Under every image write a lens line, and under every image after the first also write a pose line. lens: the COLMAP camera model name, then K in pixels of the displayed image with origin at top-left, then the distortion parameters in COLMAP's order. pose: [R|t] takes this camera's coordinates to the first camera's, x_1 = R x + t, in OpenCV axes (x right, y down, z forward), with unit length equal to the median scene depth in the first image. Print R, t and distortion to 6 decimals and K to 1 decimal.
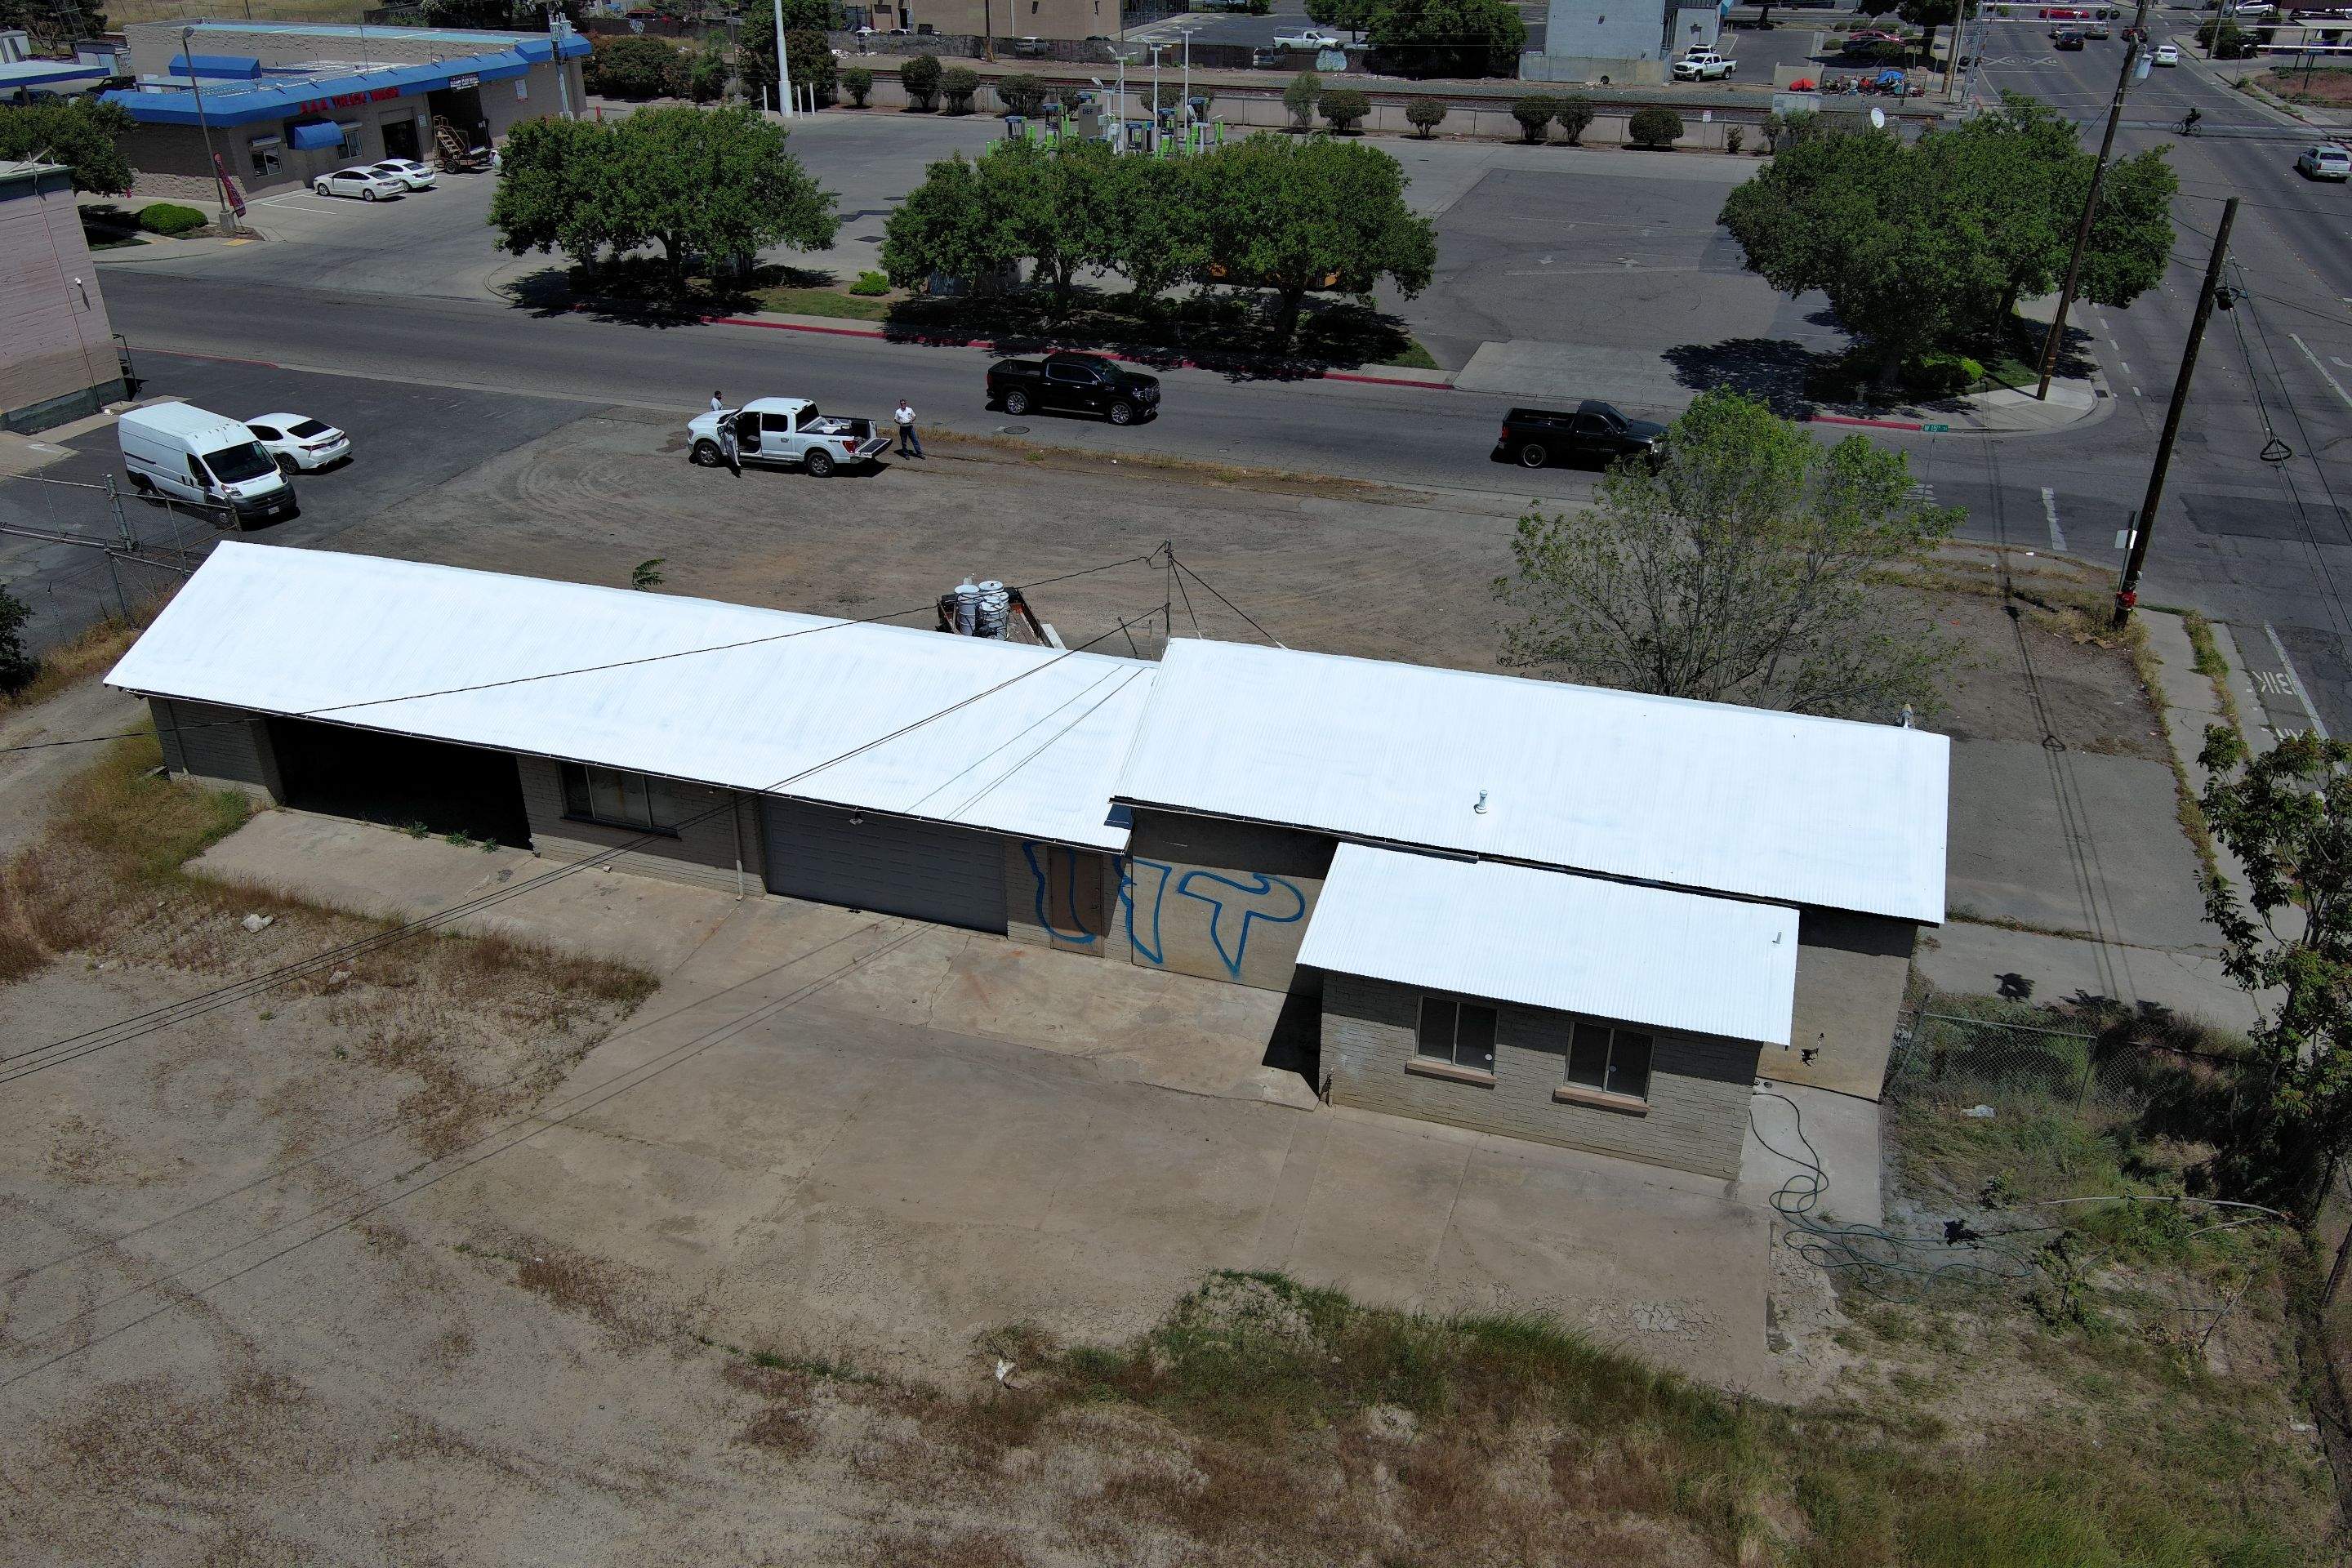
lens RADIAL K [[1811.7, 0, 1172.9], [0, 1811.7, 768.9], [0, 0, 1]] dist [0.011901, 0.002957]
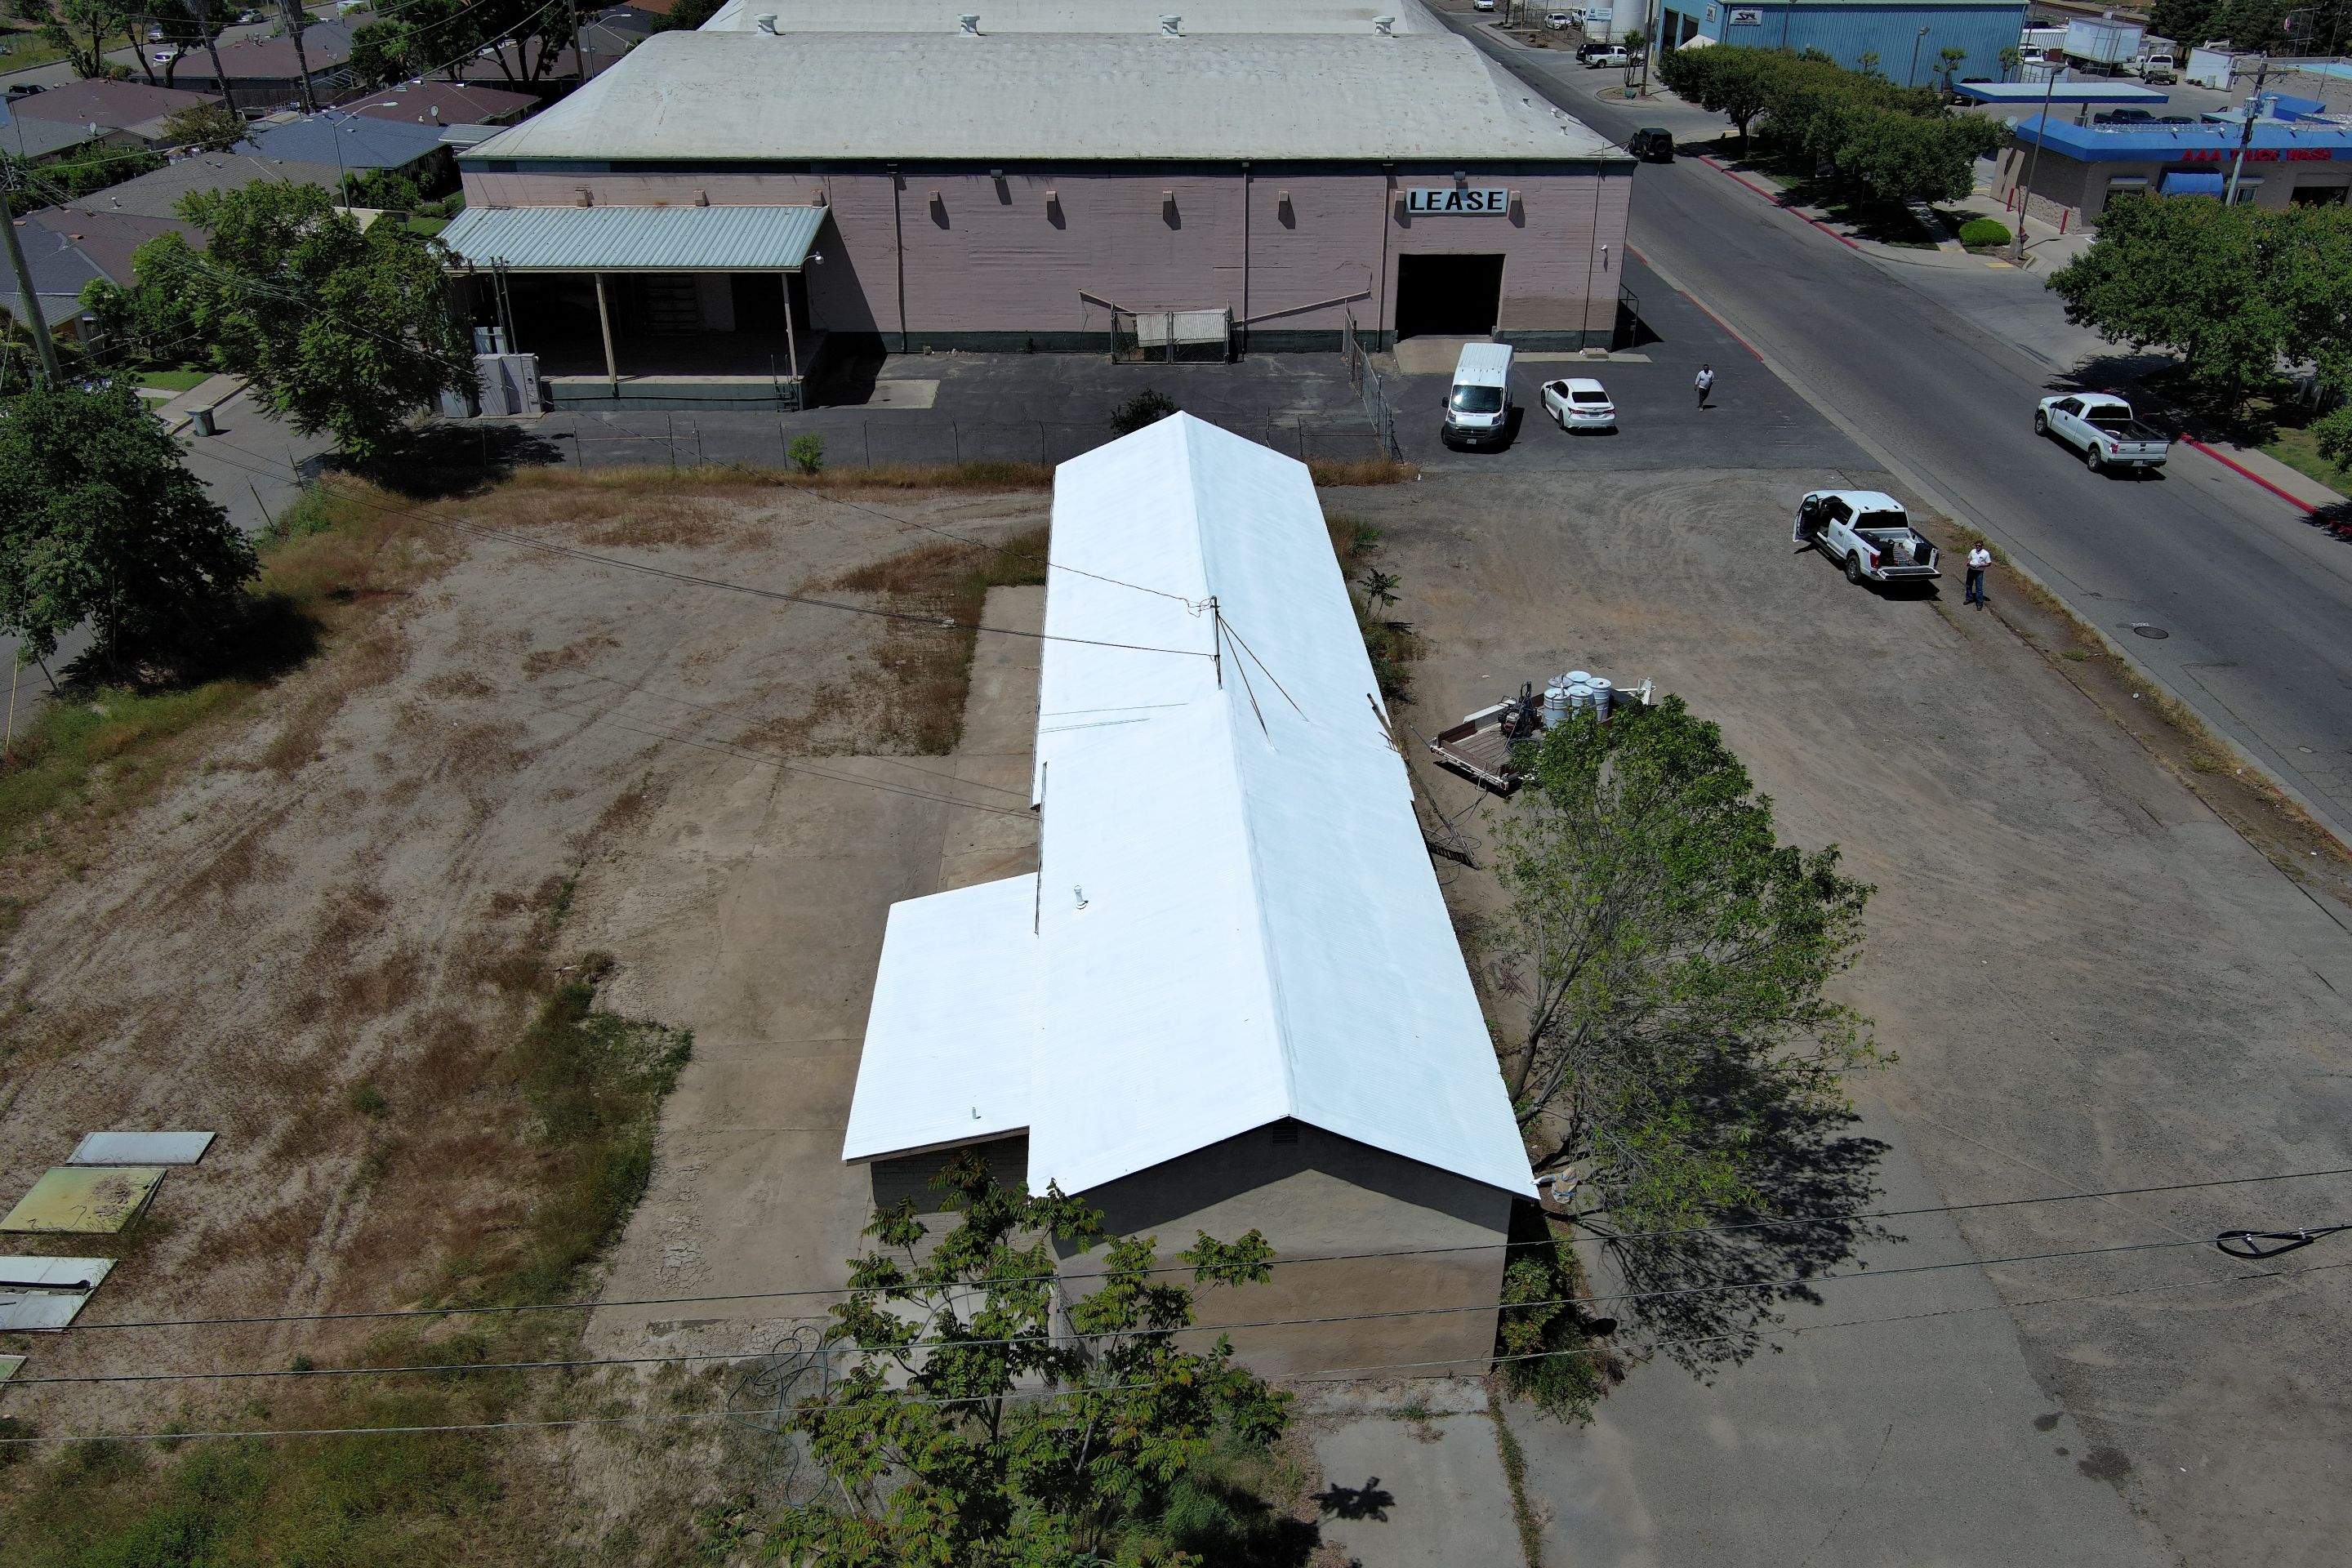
lens RADIAL K [[1811.7, 0, 1183.5], [0, 1811.7, 792.6], [0, 0, 1]] dist [0.011901, 0.002957]
pose [[0.341746, 0.439426, -0.830731, 0.946916], [-0.433448, 0.858018, 0.275549, -0.317874], [0.833866, 0.265911, 0.483693, 0.498419]]
